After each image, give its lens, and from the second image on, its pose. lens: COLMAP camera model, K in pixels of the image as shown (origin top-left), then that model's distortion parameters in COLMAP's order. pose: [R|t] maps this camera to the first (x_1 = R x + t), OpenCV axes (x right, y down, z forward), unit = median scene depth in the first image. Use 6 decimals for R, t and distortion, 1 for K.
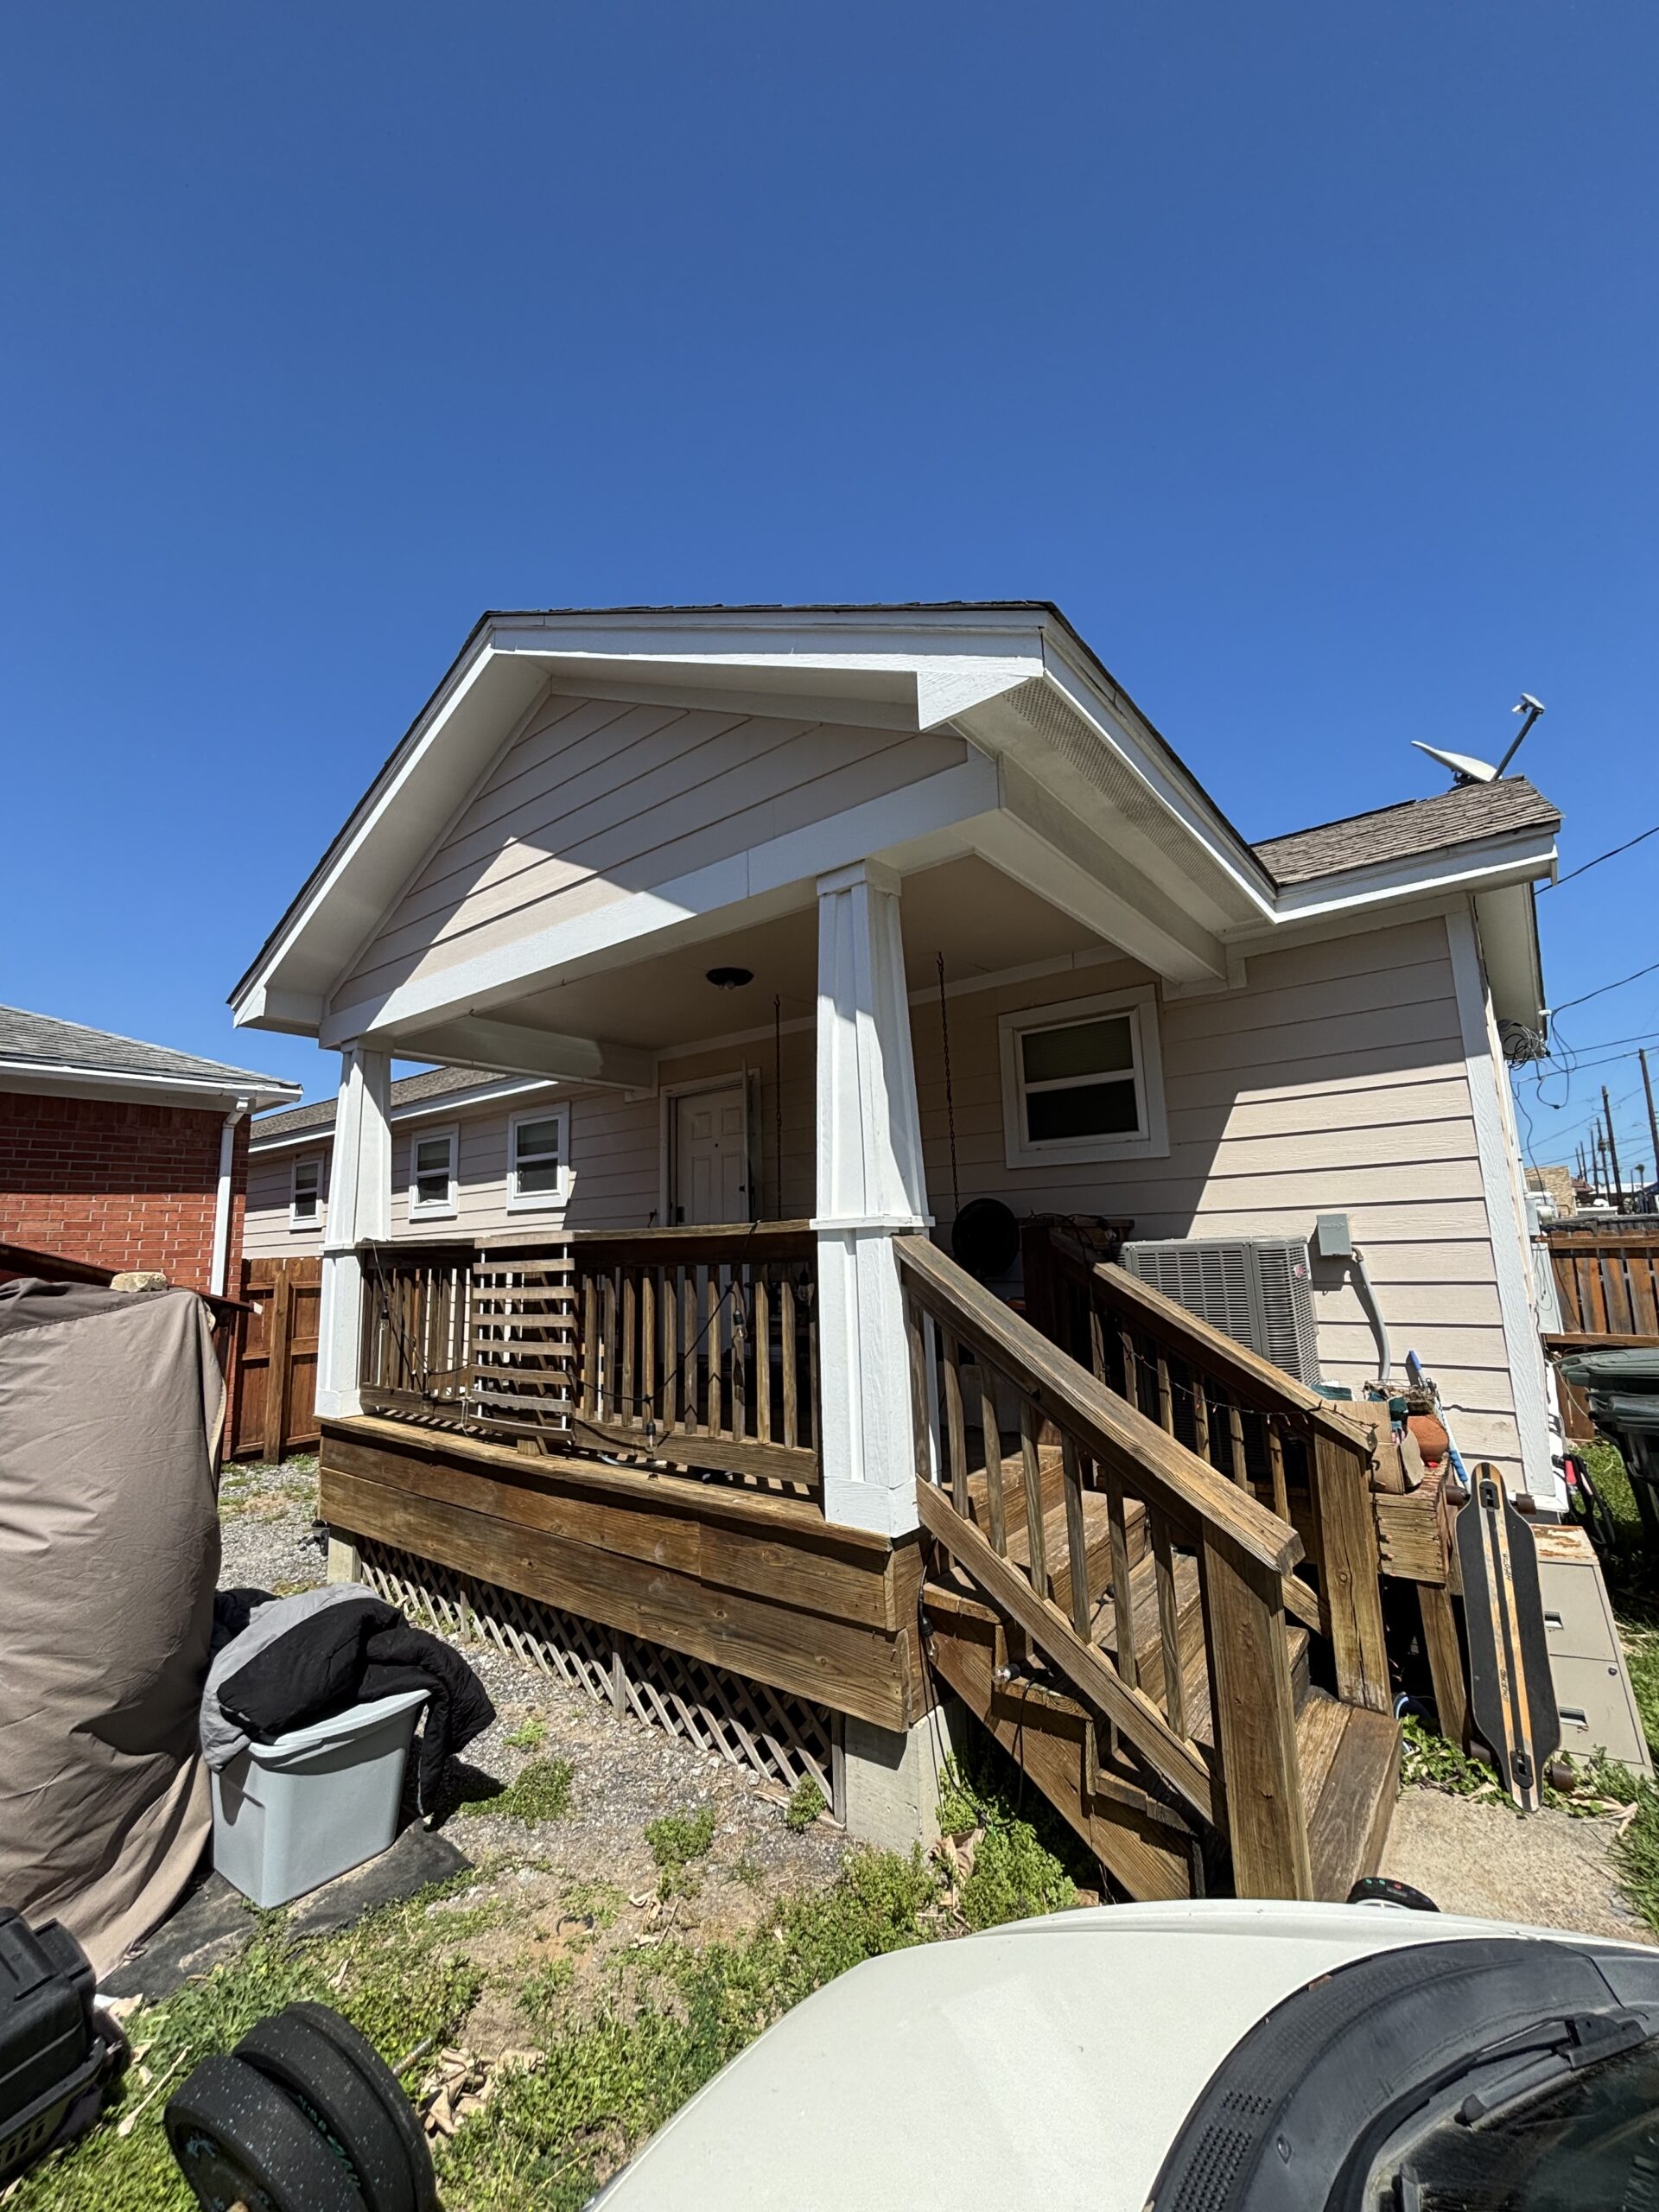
lens RADIAL K [[894.0, 0, 830.6], [0, 894.0, 1106.4], [0, 0, 1]] dist [0.001249, -0.001376]
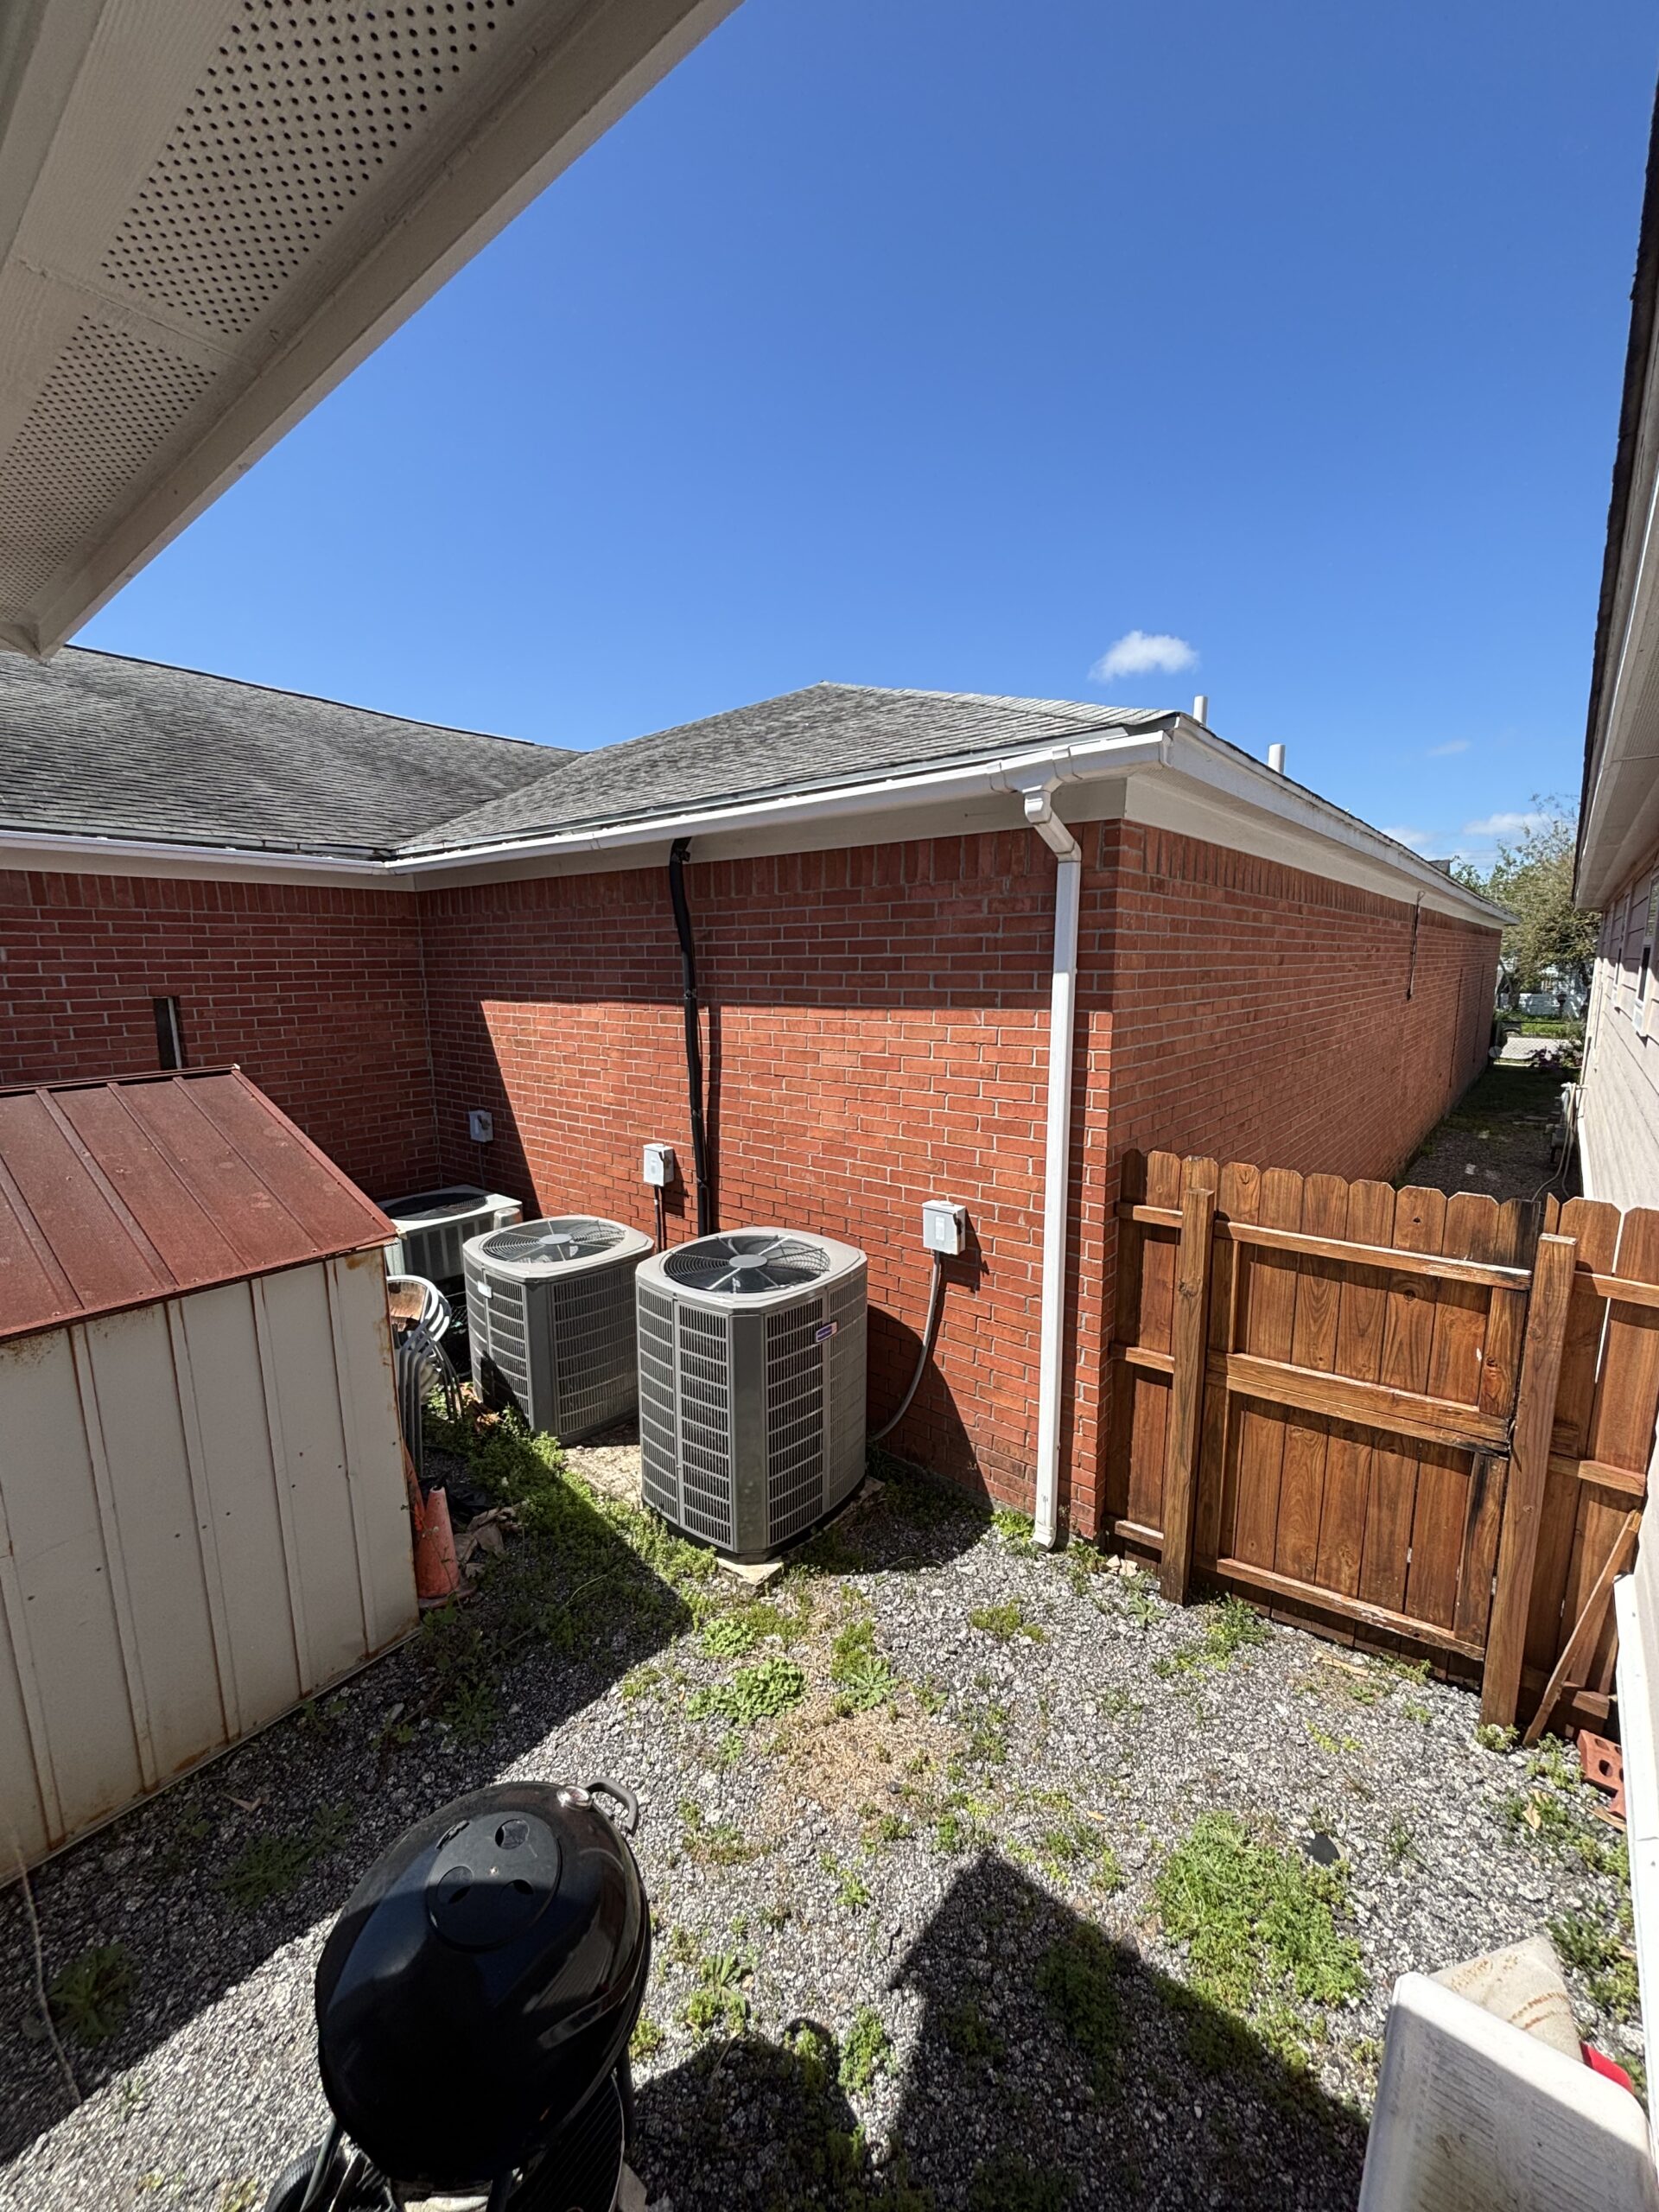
lens RADIAL K [[894.0, 0, 830.4], [0, 894.0, 1111.9], [0, 0, 1]] dist [0.001249, -0.001376]
pose [[-0.007632, 0.189884, -0.981777, -0.223945], [0.163899, 0.968765, 0.186093, 0.044982], [0.986448, -0.159492, -0.038516, 0.927802]]
